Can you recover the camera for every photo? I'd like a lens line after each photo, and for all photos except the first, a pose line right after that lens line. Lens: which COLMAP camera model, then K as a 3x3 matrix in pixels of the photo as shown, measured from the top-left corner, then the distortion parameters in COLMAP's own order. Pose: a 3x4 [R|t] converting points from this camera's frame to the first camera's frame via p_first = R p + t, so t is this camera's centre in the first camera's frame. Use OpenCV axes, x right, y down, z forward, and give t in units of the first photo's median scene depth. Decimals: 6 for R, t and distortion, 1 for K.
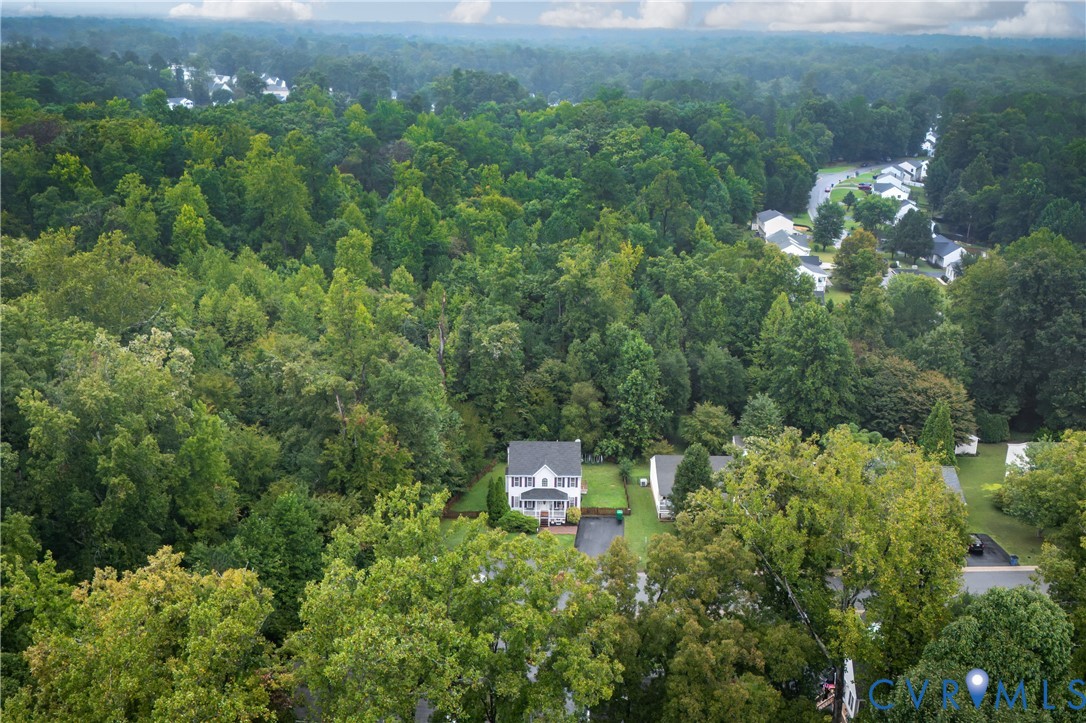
lens RADIAL K [[886.7, 0, 544.8], [0, 886.7, 361.5], [0, 0, 1]] dist [0.009249, 0.000494]
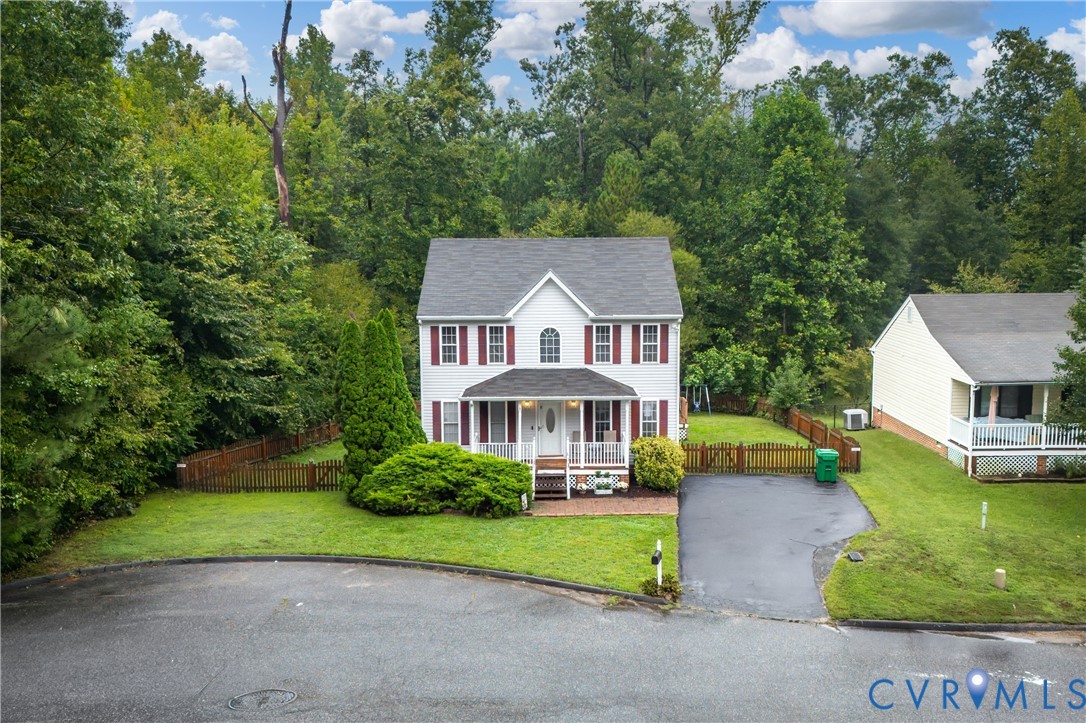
lens RADIAL K [[886.7, 0, 539.0], [0, 886.7, 361.7], [0, 0, 1]] dist [0.009249, 0.000494]
pose [[0.999533, -0.023989, -0.018918, 0.001642], [0.018706, 0.970130, -0.241861, 0.208567], [0.024155, 0.241395, 0.970126, 0.728452]]
